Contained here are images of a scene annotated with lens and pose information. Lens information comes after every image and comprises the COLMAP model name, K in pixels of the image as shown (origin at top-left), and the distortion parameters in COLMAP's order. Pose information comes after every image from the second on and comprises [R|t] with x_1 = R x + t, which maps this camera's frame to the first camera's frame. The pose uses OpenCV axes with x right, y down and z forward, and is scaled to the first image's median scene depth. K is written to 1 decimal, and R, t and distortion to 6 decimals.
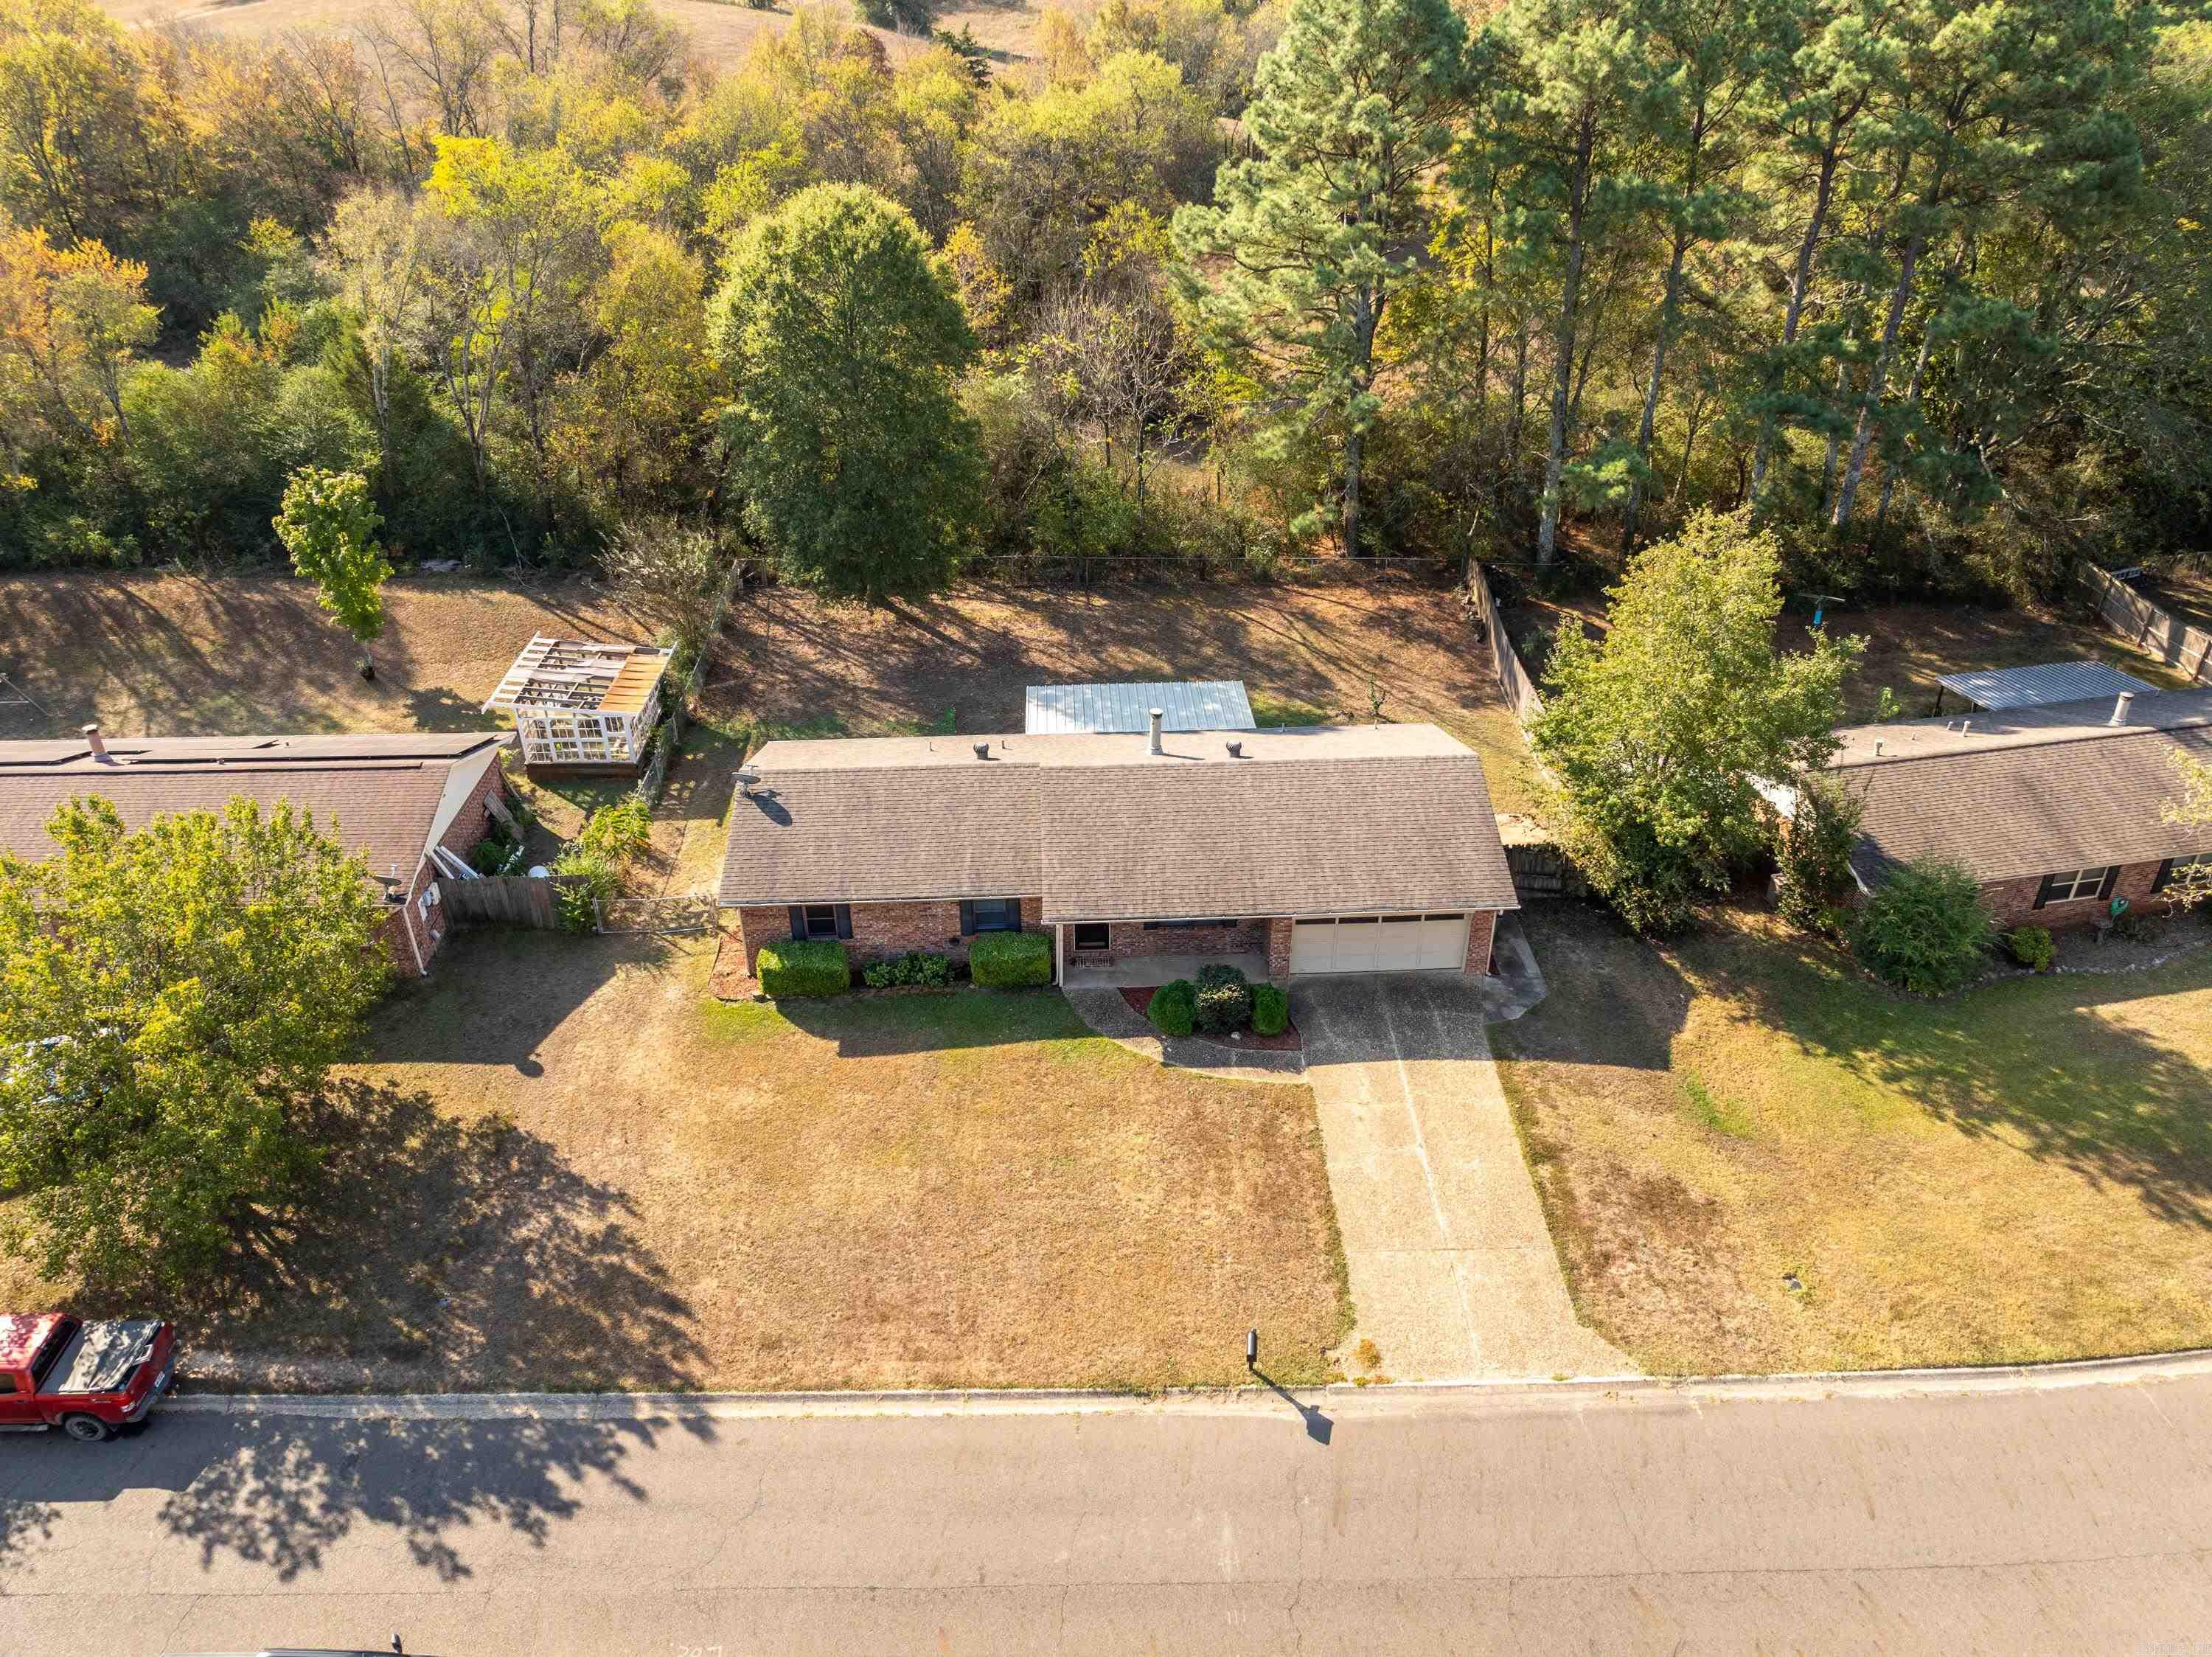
lens RADIAL K [[1554.1, 0, 1104.0], [0, 1554.1, 824.2], [0, 0, 1]] dist [-0.034527, 0.023986]
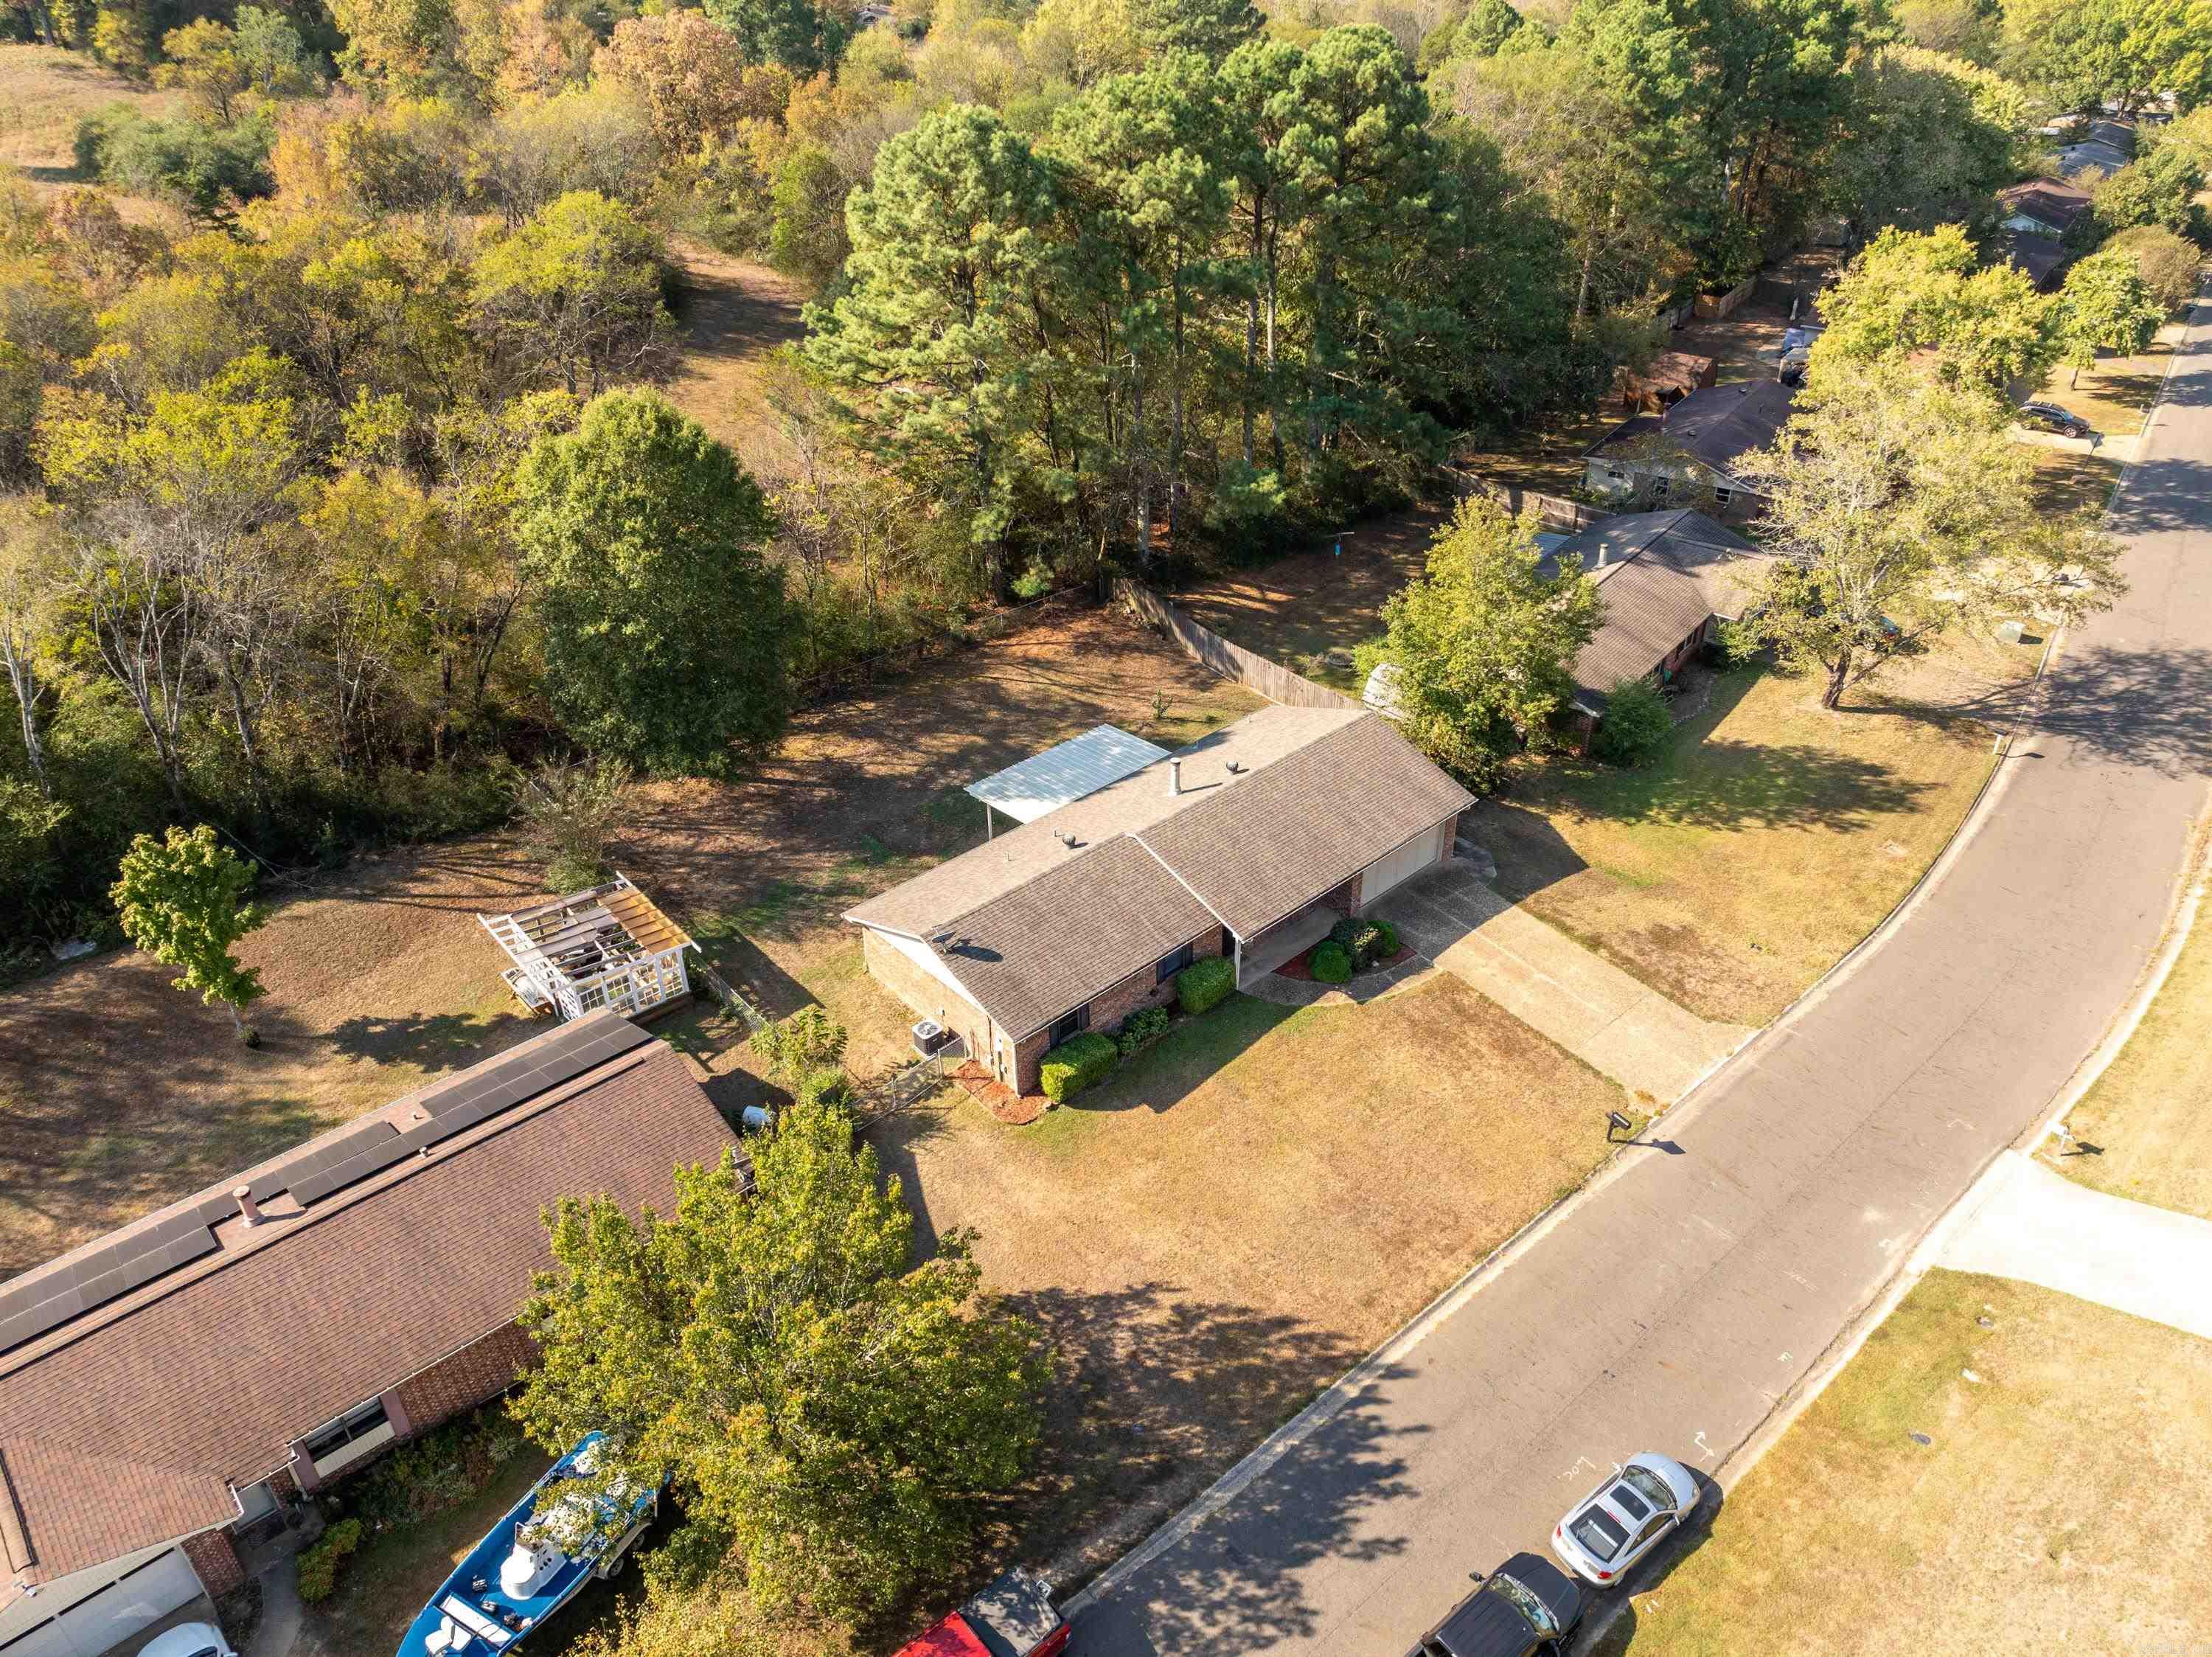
lens RADIAL K [[1554.1, 0, 1101.8], [0, 1554.1, 825.3], [0, 0, 1]] dist [-0.034527, 0.023986]
pose [[0.764937, -0.350999, 0.540066, -0.853347], [0.346749, 0.931010, 0.113953, -0.228121], [-0.542804, 0.100100, 0.833873, 0.016937]]
